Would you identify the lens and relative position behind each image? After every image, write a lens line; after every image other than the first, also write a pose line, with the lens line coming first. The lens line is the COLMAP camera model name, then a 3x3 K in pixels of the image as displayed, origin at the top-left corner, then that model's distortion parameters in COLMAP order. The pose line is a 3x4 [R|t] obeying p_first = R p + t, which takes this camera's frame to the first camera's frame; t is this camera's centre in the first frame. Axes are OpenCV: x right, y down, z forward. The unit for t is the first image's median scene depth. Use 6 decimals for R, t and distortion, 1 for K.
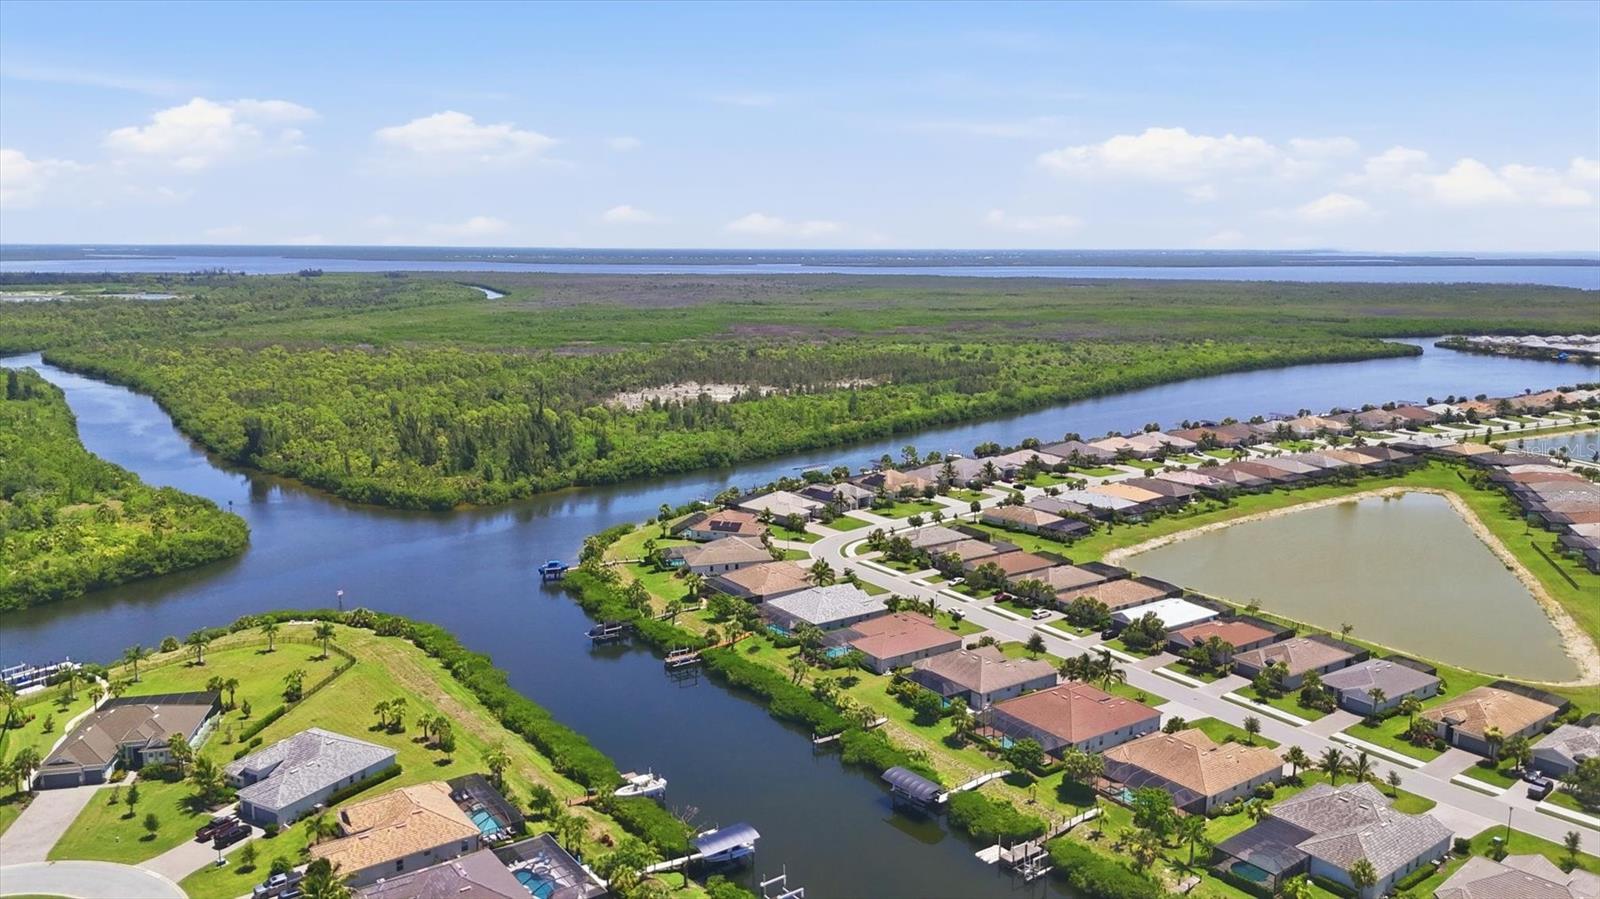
lens RADIAL K [[1174.0, 0, 800.0], [0, 1174.0, 449.5], [0, 0, 1]] dist [0.078976, -0.084955]
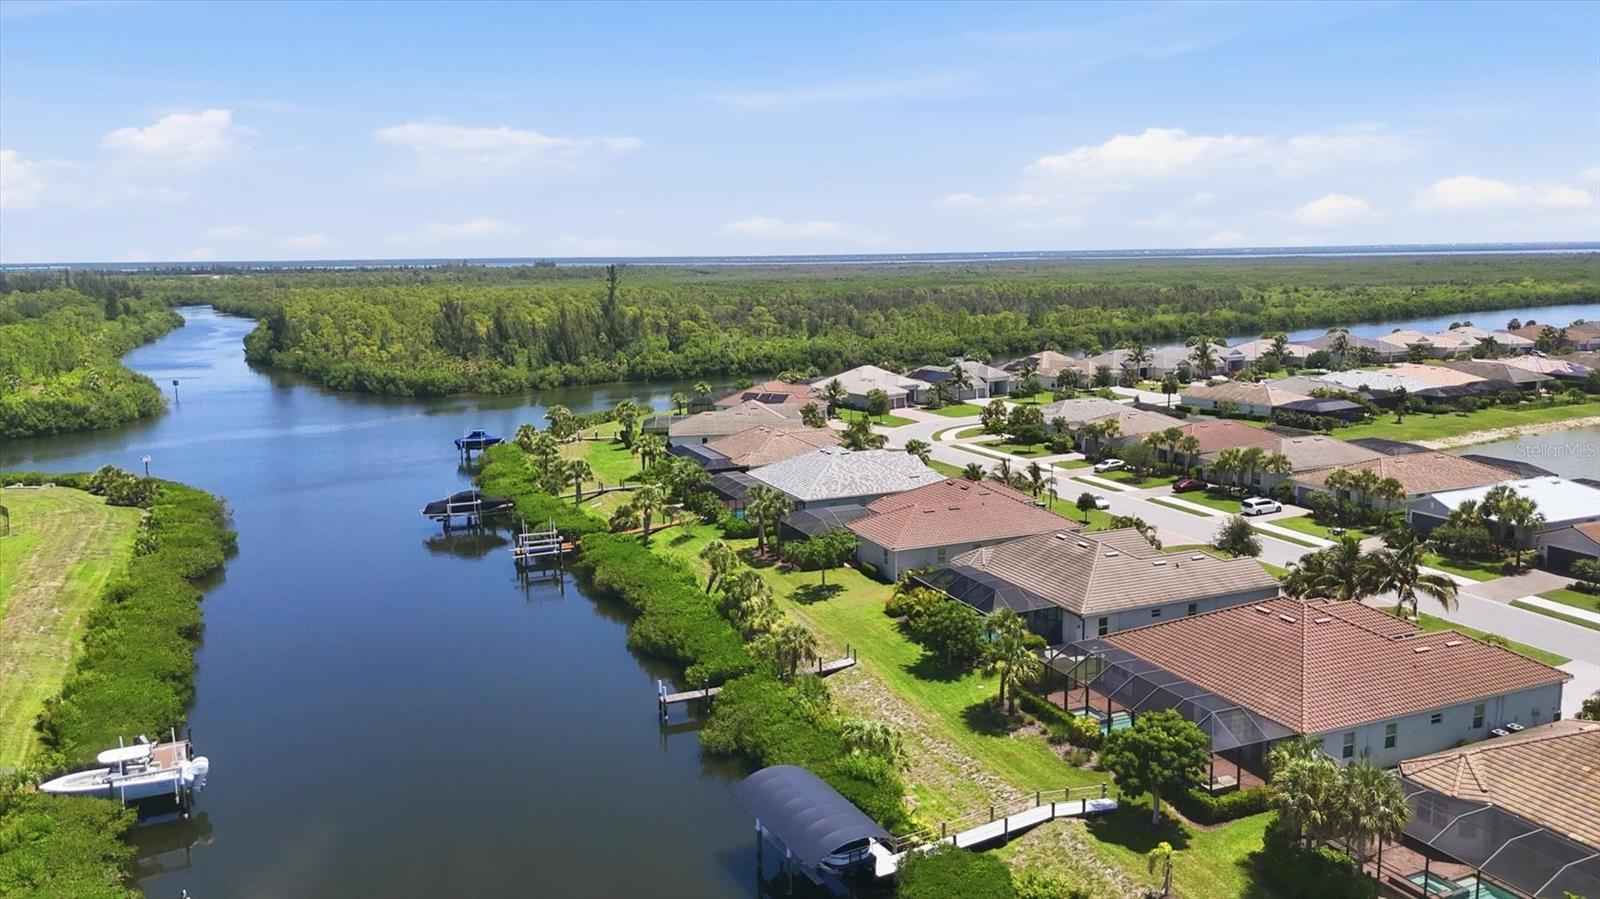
lens RADIAL K [[1174.0, 0, 800.0], [0, 1174.0, 449.5], [0, 0, 1]] dist [0.078976, -0.084955]
pose [[0.979750, 0.014636, -0.199690, 0.122586], [-0.015917, 0.999862, -0.004808, 0.134123], [0.199592, 0.007889, 0.979847, 0.498780]]
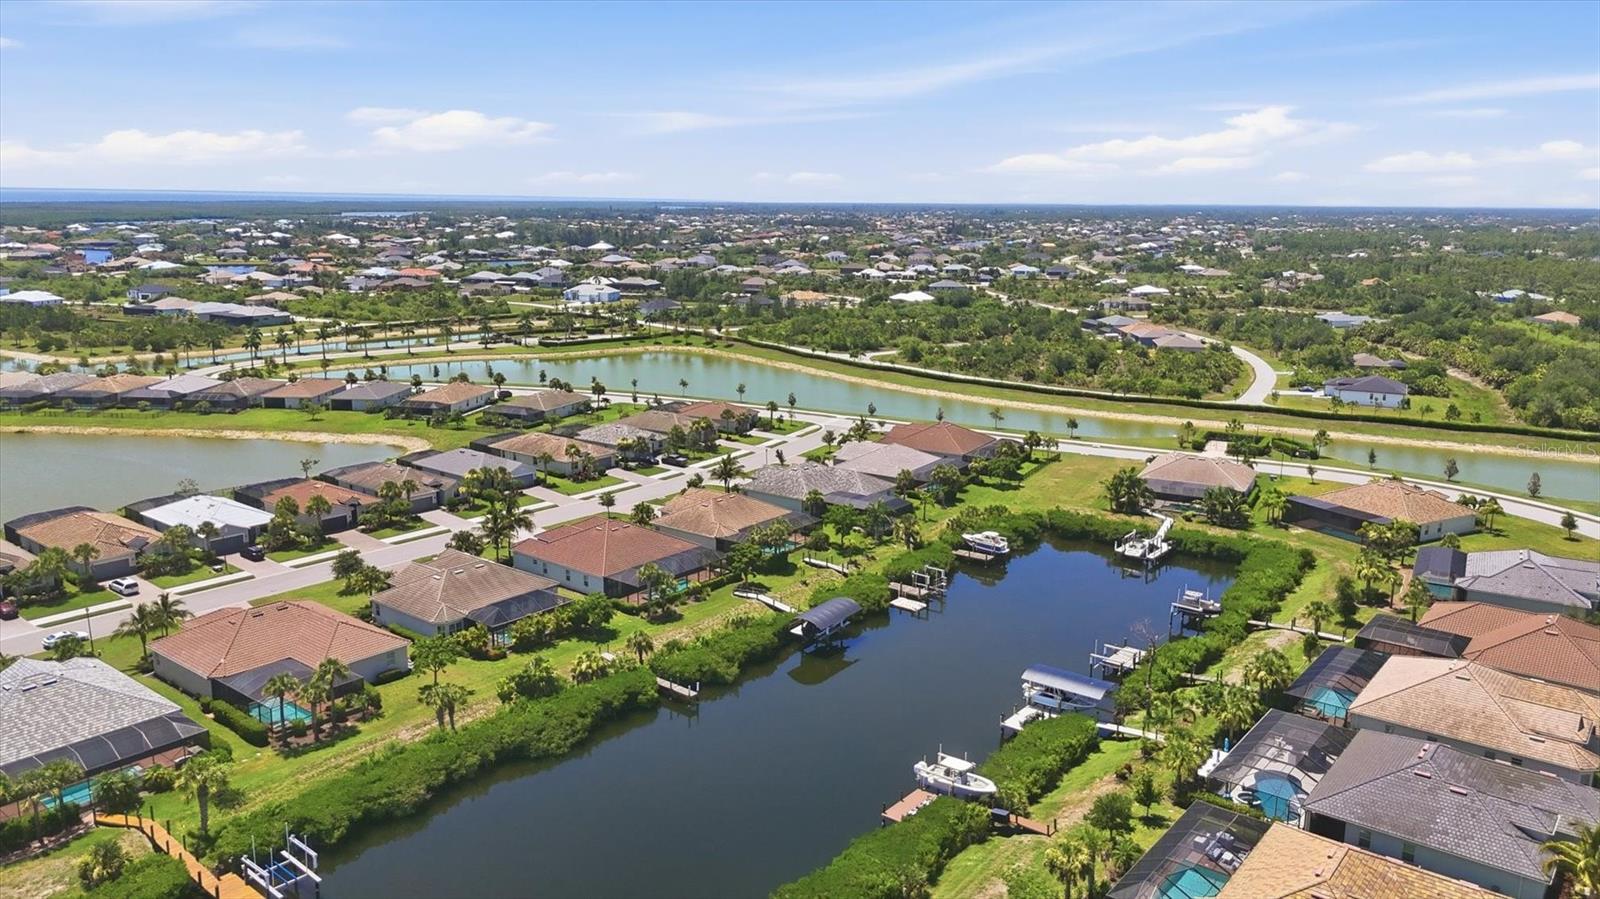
lens RADIAL K [[1174.0, 0, 800.0], [0, 1174.0, 449.5], [0, 0, 1]] dist [0.078976, -0.084955]
pose [[-0.274160, -0.210372, 0.938392, -0.492228], [0.150584, 0.954353, 0.257944, -0.033938], [-0.949821, 0.212025, -0.229967, 0.896218]]
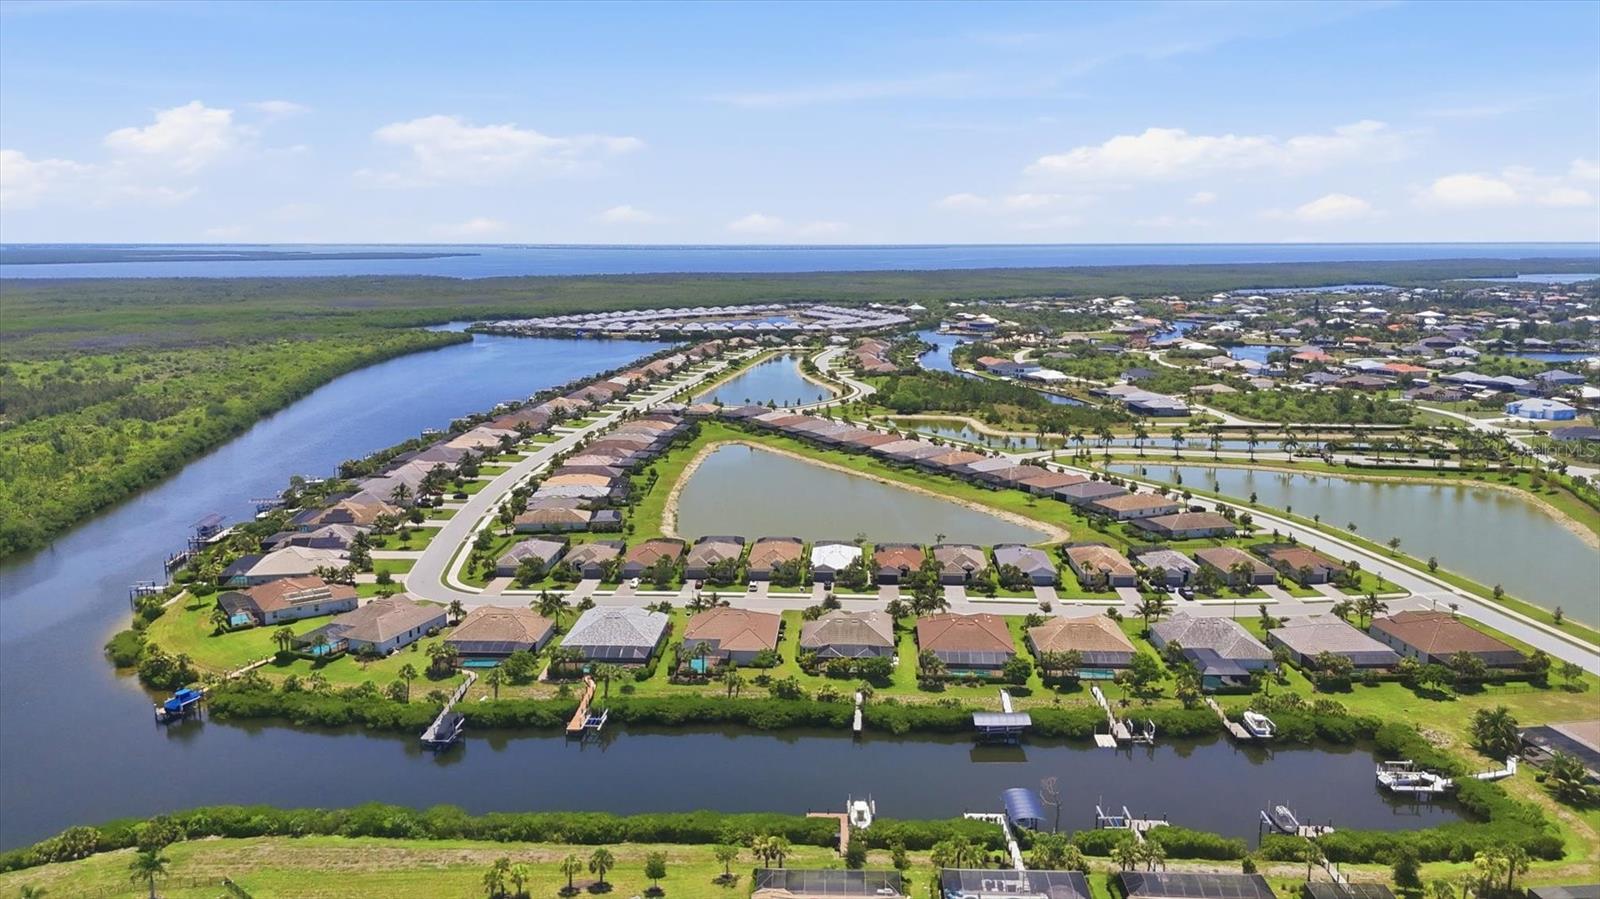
lens RADIAL K [[1162.0, 0, 800.0], [0, 1162.0, 449.5], [0, 0, 1]] dist [0.133393, -0.230490]
pose [[0.614184, -0.144081, 0.775899, -0.655084], [0.139459, 0.987534, 0.072988, -0.064410], [-0.776743, 0.063378, 0.626621, 0.319682]]
